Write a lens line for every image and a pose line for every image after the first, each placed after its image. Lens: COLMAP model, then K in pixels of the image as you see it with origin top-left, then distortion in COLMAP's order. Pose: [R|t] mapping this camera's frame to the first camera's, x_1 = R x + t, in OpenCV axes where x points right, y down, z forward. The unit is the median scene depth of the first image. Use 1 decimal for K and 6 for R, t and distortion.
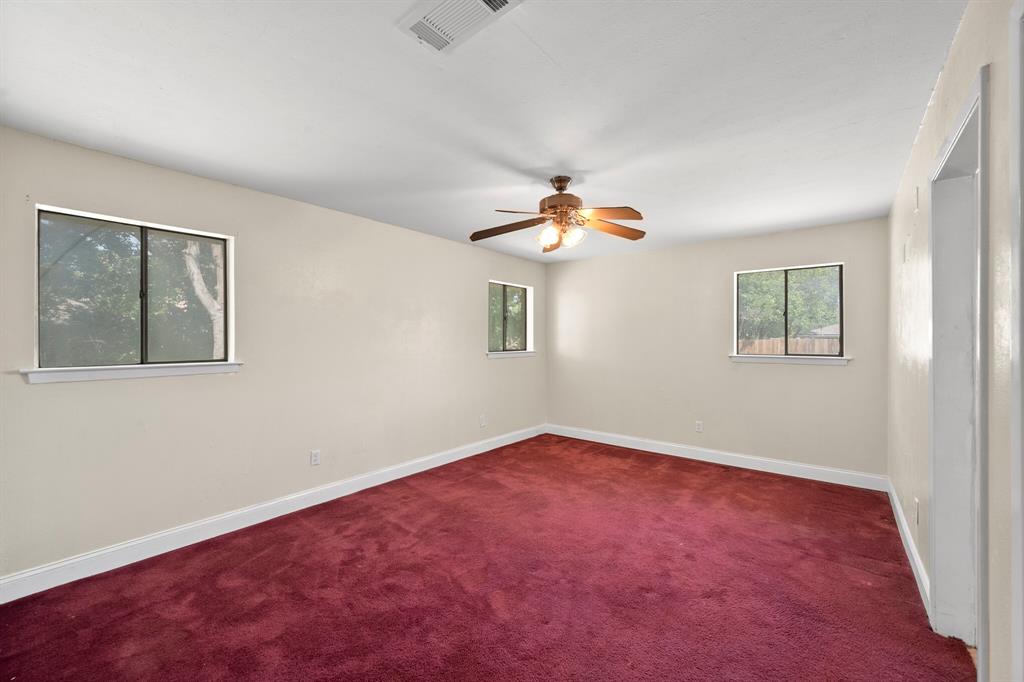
lens RADIAL K [[405.5, 0, 510.9], [0, 405.5, 343.0], [0, 0, 1]] dist [0.001910, 0.000085]
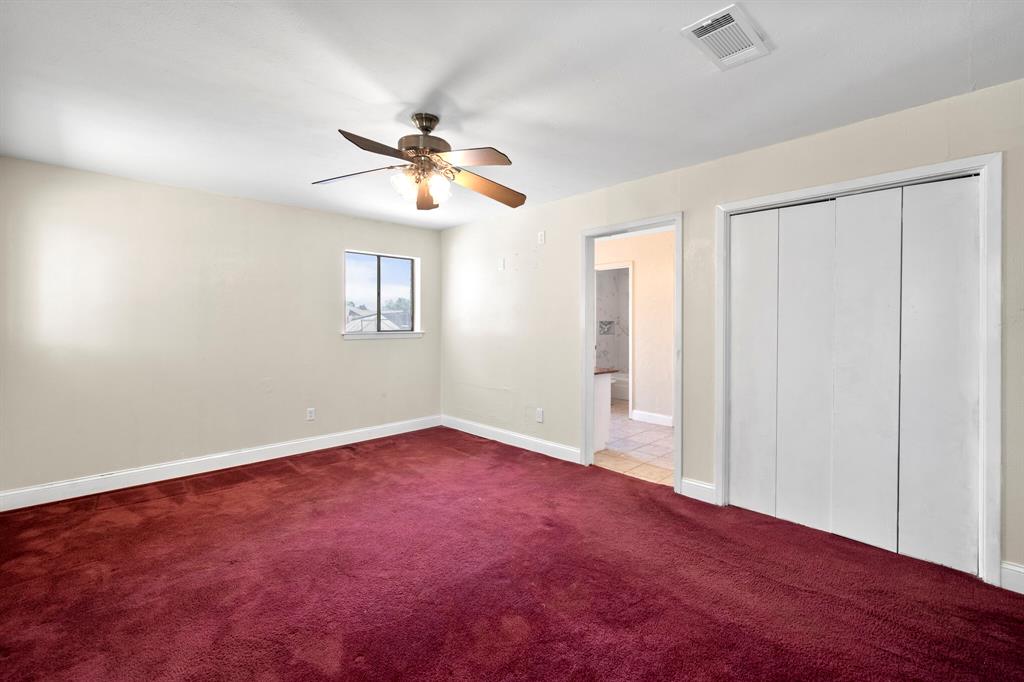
lens RADIAL K [[443.4, 0, 512.0], [0, 443.4, 330.6], [0, 0, 1]] dist [0.000573, 0.000119]
pose [[0.120687, -0.023977, 0.992401, -0.531848], [0.004122, 0.999712, 0.023652, -0.000222], [-0.992682, 0.001236, 0.120751, 0.519342]]
